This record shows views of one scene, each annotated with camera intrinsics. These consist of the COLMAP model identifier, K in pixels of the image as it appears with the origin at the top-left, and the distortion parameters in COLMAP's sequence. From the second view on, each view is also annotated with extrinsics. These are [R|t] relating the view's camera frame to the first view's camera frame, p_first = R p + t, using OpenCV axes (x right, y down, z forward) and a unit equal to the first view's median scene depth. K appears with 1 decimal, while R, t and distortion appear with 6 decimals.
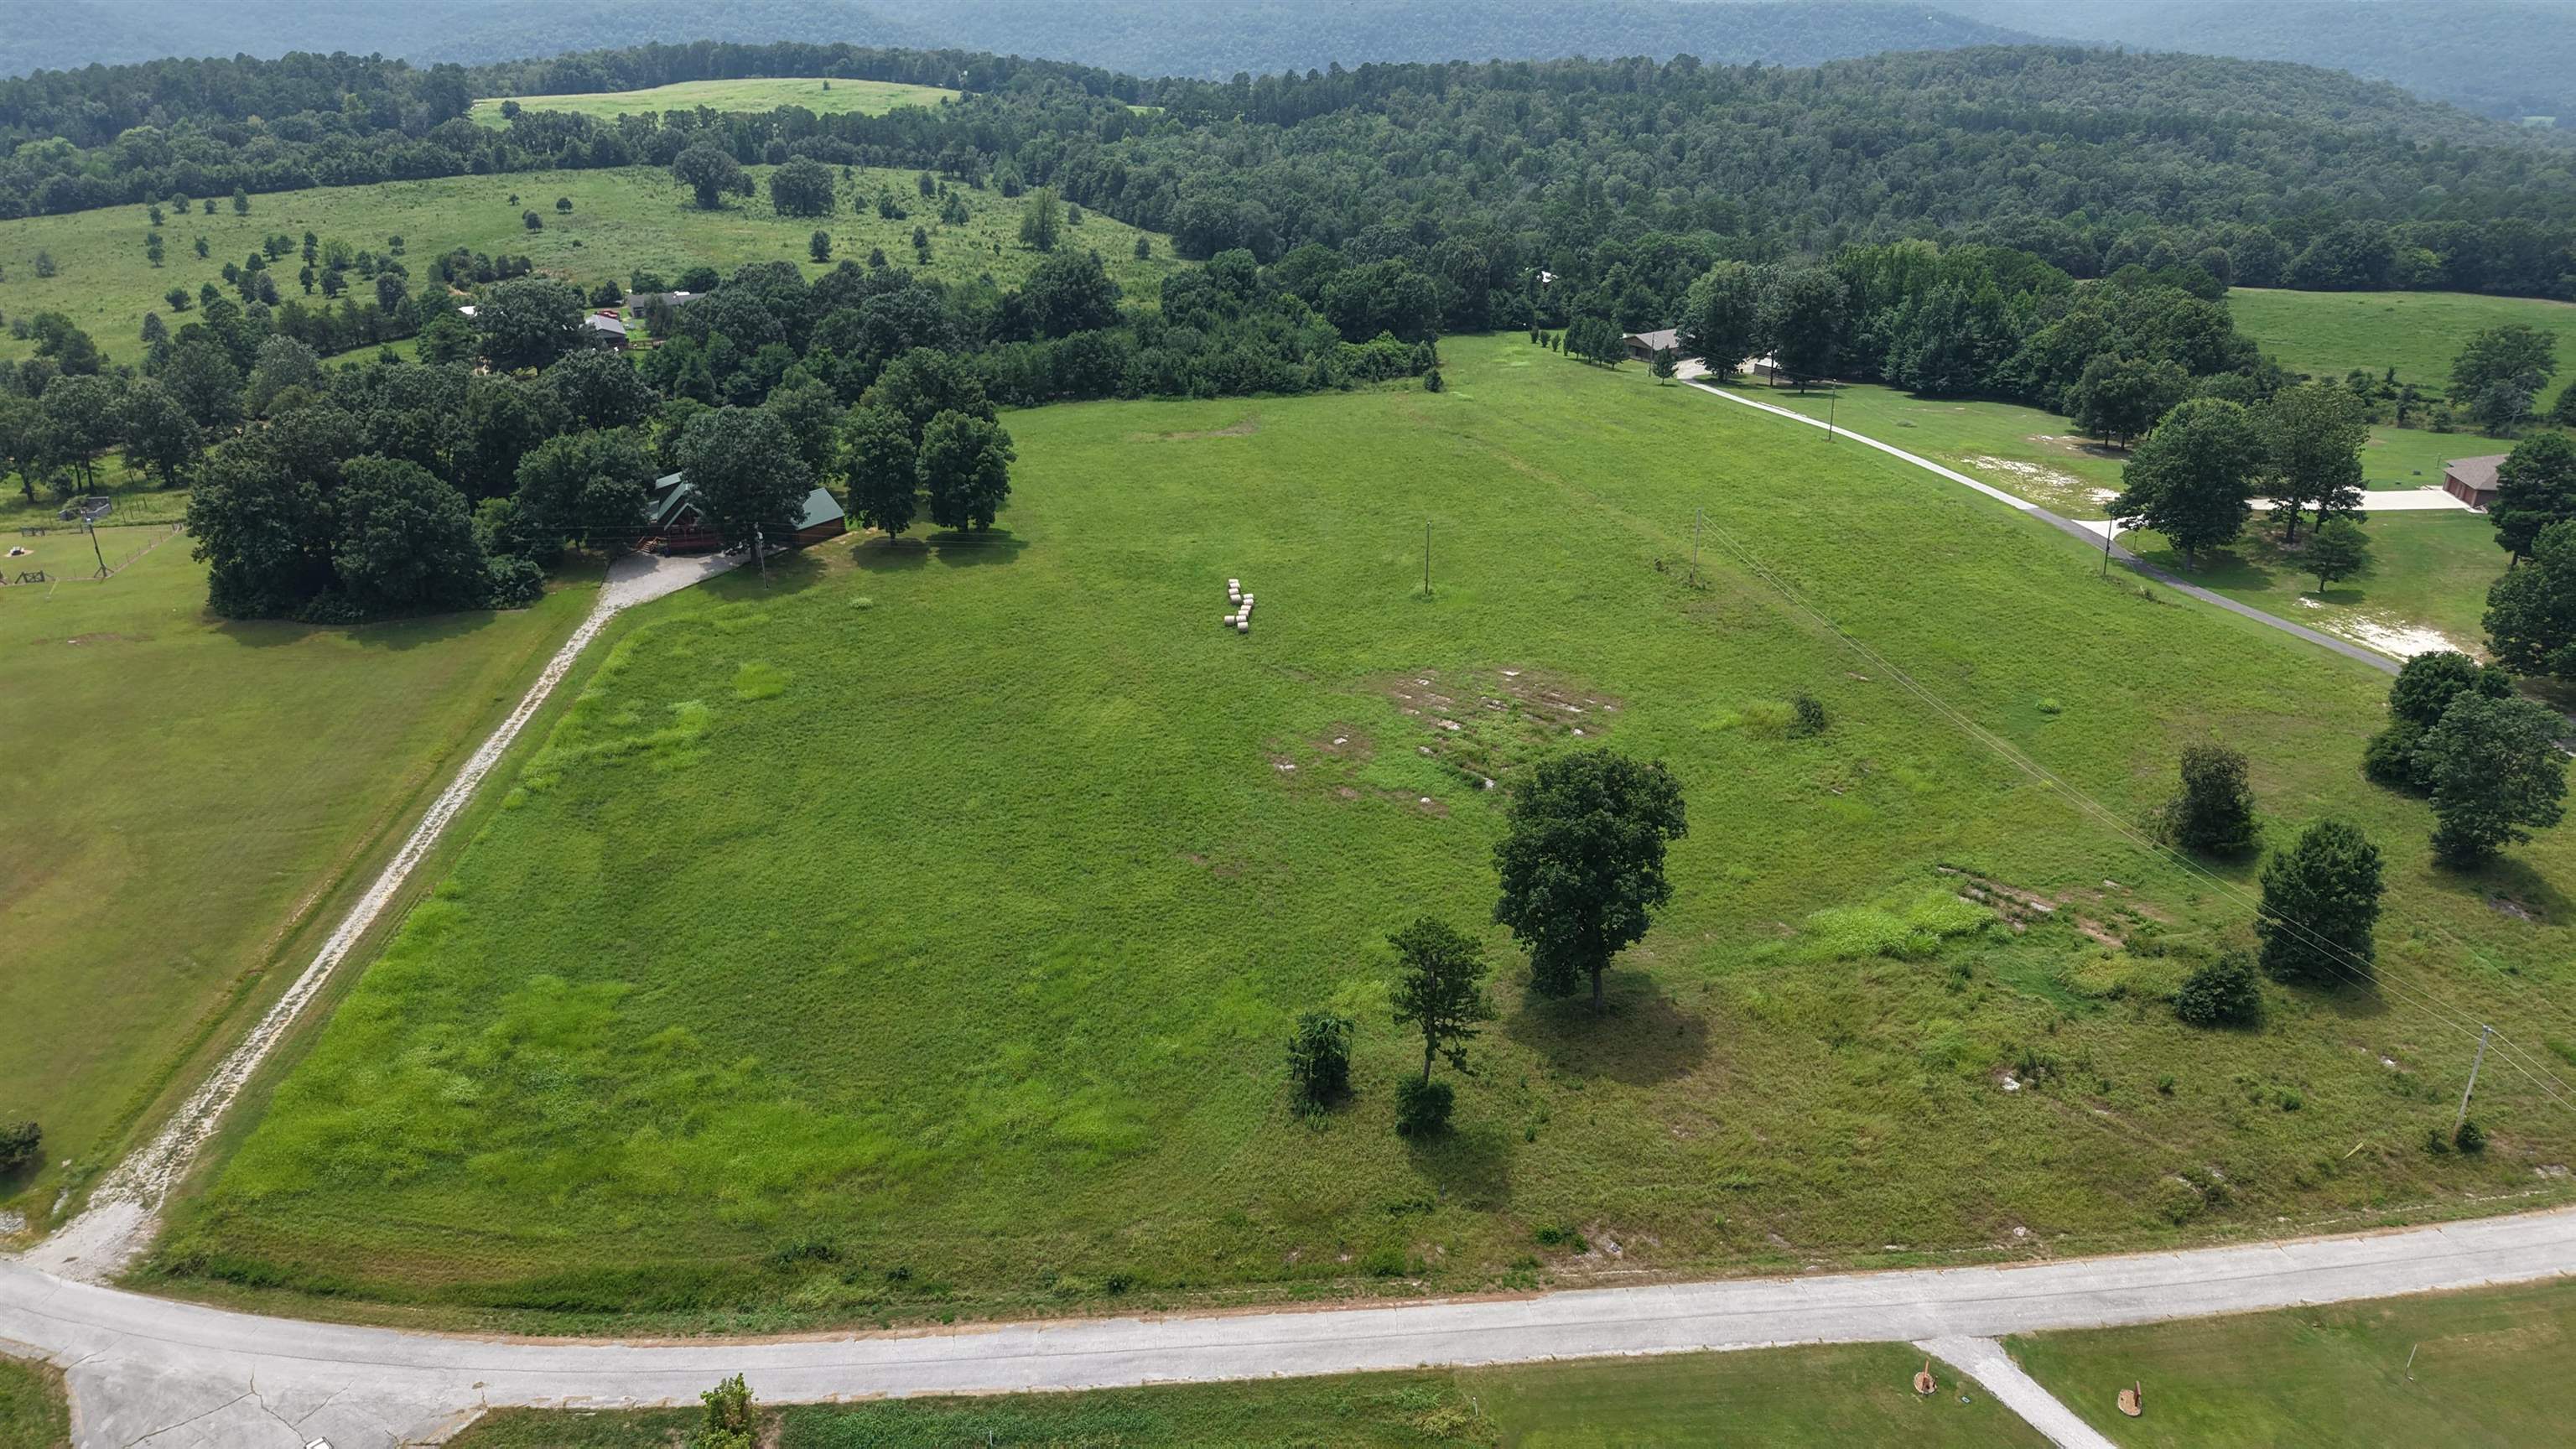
lens RADIAL K [[1723.6, 0, 1288.1], [0, 1723.6, 720.2], [0, 0, 1]] dist [-0.010571, -0.007350]
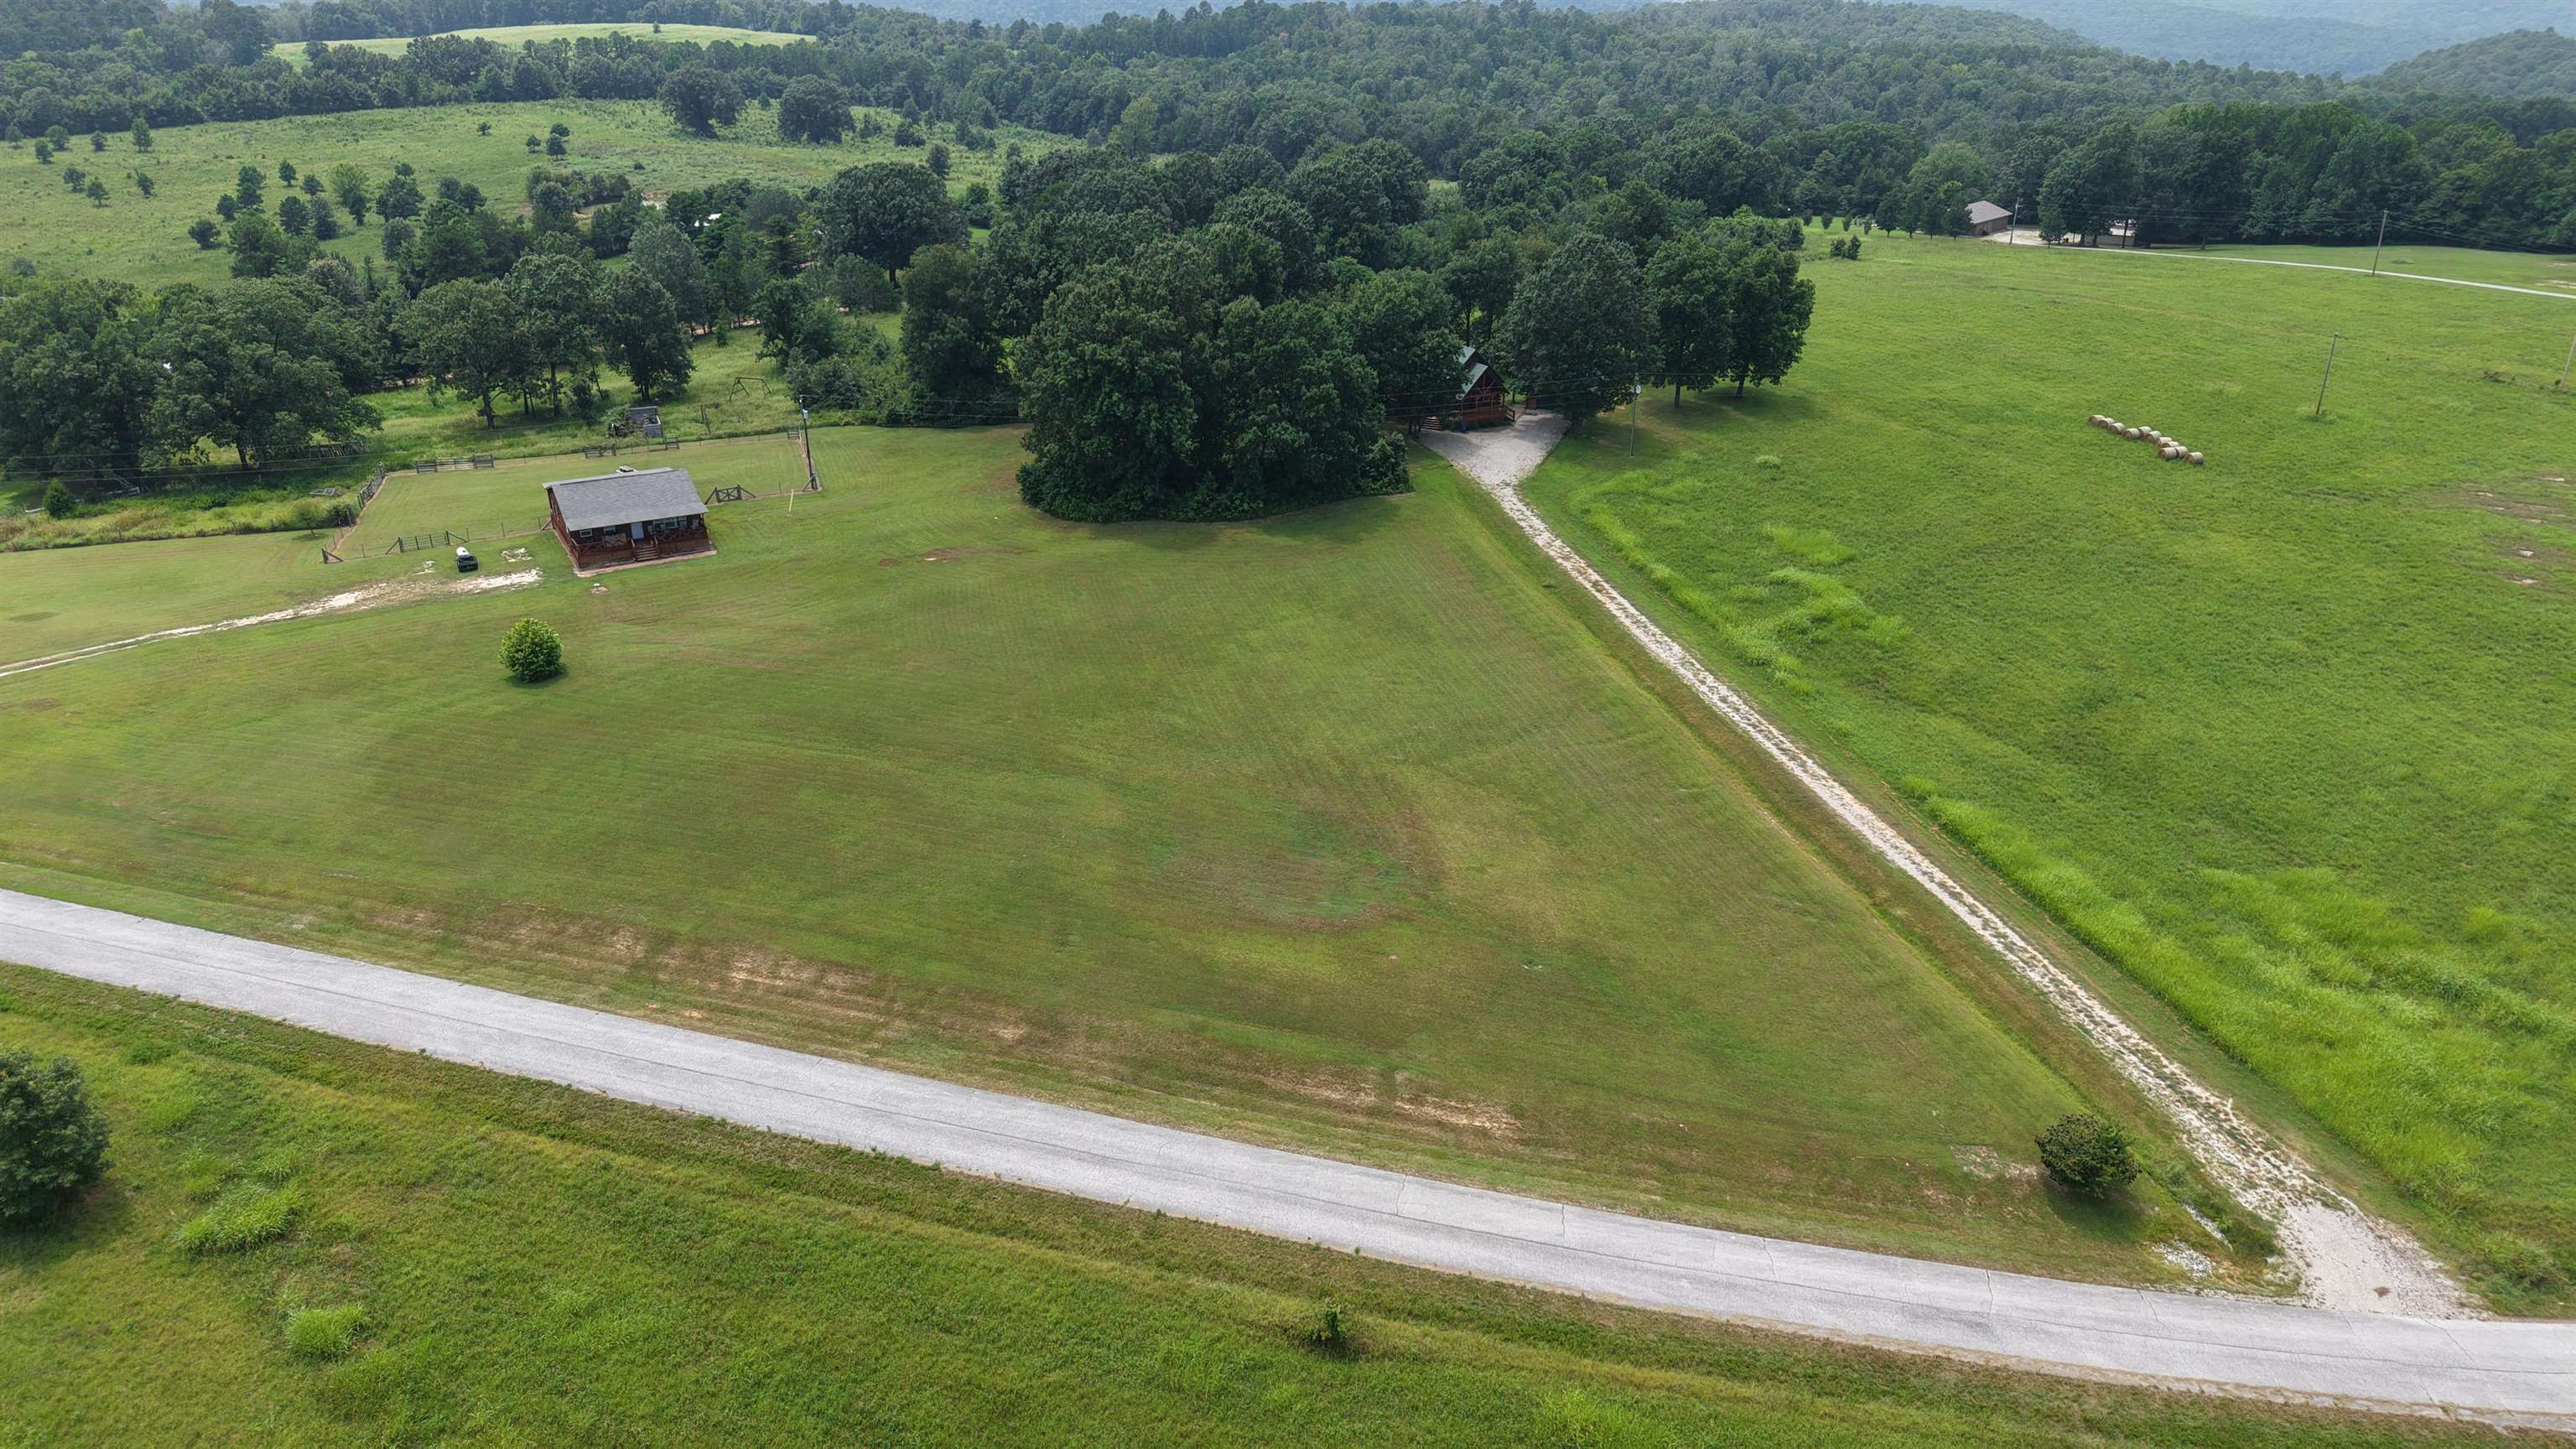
lens RADIAL K [[1723.6, 0, 1290.1], [0, 1723.6, 729.4], [0, 0, 1]] dist [-0.010571, -0.007350]
pose [[0.972857, -0.094320, 0.211314, -0.350473], [0.092275, 0.995542, 0.019538, 0.012468], [-0.212214, 0.000492, 0.977223, 0.122322]]
